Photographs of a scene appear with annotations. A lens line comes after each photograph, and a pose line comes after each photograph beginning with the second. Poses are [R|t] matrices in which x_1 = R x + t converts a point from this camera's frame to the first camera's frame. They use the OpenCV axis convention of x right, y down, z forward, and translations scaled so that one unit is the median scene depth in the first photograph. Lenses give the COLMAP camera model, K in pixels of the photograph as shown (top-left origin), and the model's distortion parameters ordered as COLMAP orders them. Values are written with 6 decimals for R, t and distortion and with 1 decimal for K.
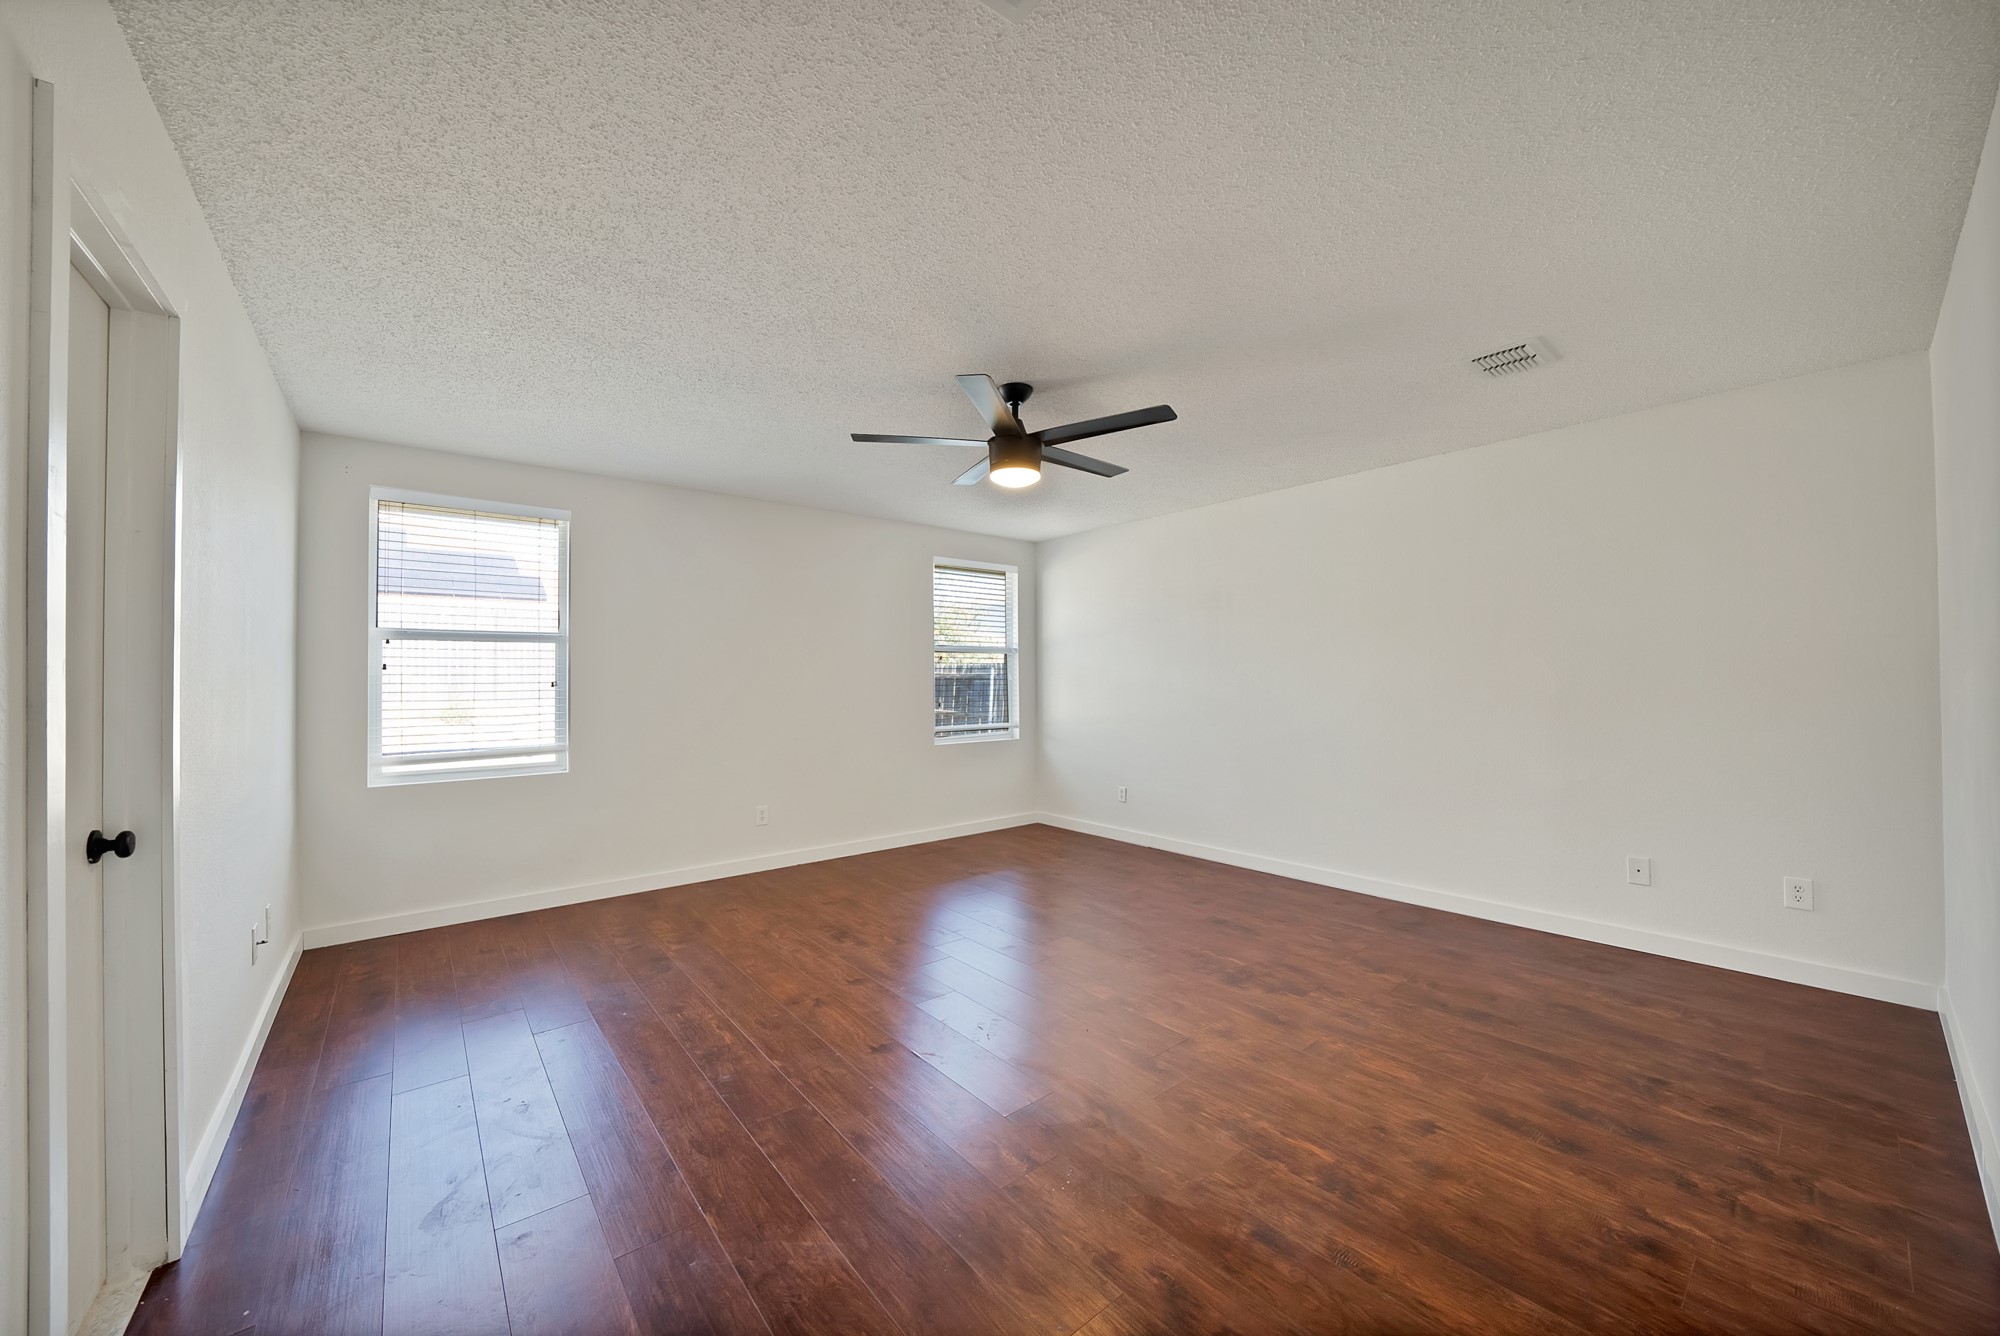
lens RADIAL K [[715.6, 0, 992.4], [0, 715.6, 670.2], [0, 0, 1]] dist [-0.015918, 0.000277]
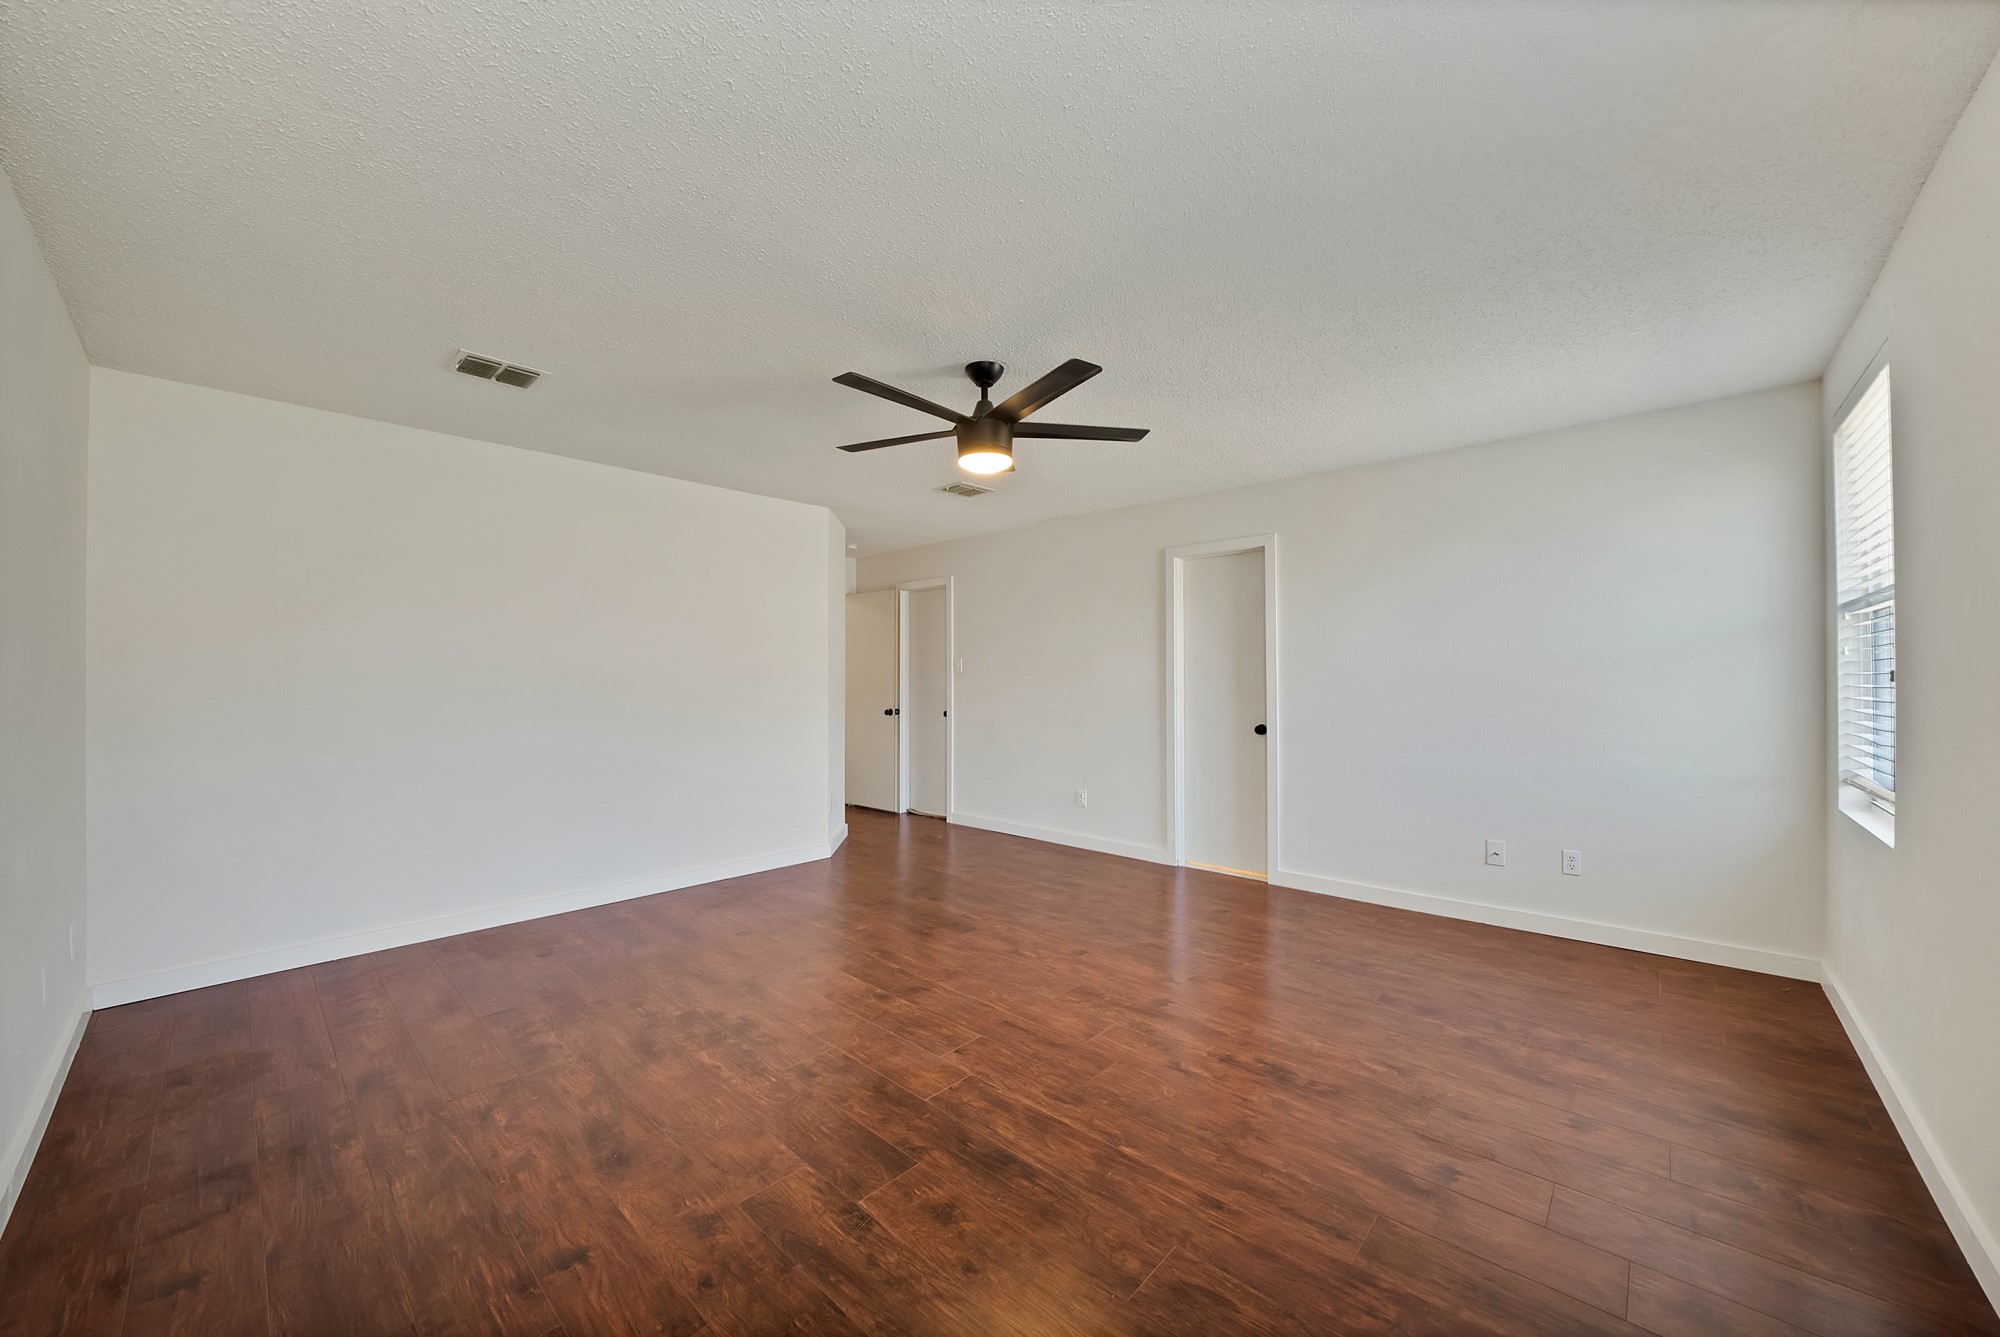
lens RADIAL K [[715.6, 0, 992.4], [0, 715.6, 670.7], [0, 0, 1]] dist [-0.015918, 0.000277]
pose [[-0.991587, 0.009182, -0.129115, 0.140103], [0.012198, 0.999671, -0.022583, 0.023469], [0.128865, -0.023968, -0.991372, 1.842014]]
